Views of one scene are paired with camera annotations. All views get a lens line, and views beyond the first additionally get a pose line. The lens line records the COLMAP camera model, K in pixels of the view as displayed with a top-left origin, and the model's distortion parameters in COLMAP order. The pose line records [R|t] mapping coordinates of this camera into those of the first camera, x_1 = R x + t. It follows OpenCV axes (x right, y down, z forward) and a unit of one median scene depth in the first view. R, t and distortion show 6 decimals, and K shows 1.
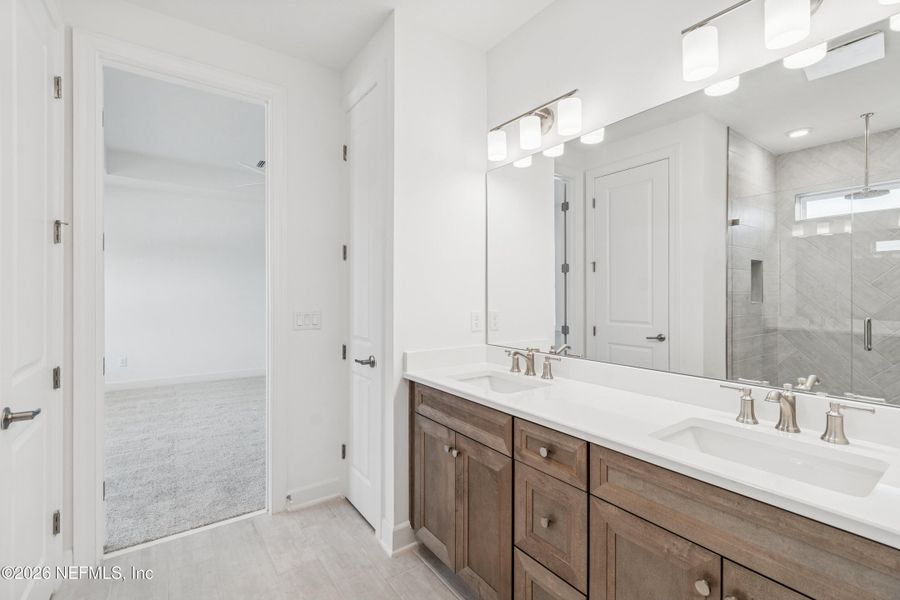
lens RADIAL K [[403.9, 0, 446.7], [0, 403.9, 292.1], [0, 0, 1]] dist [0.000491, 0.000004]
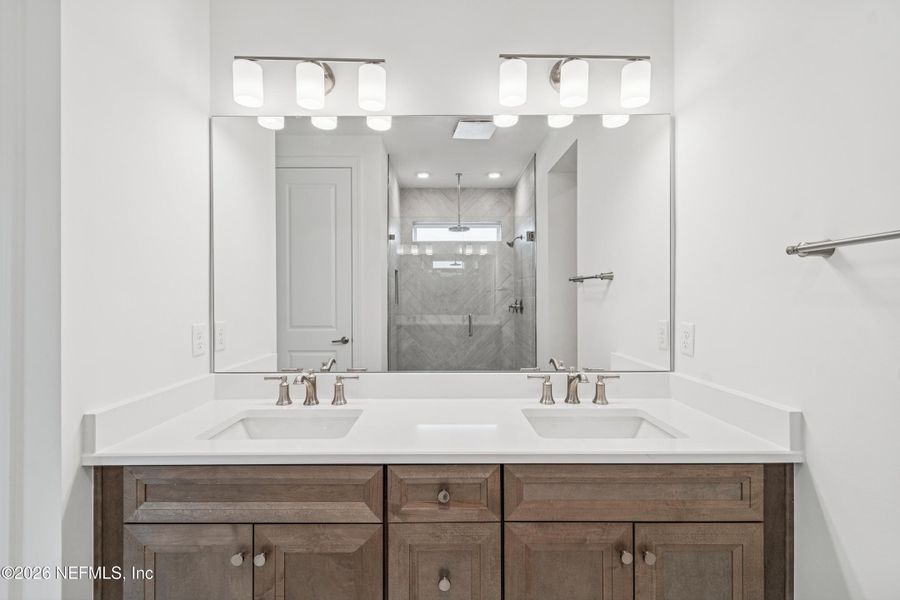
lens RADIAL K [[397.0, 0, 448.9], [0, 397.0, 296.8], [0, 0, 1]] dist [0.001783, 0.000154]
pose [[0.572585, 0.000138, 0.819845, -0.274137], [-0.002233, 0.999997, 0.001391, 0.000634], [-0.819842, -0.002627, 0.572583, 0.376763]]
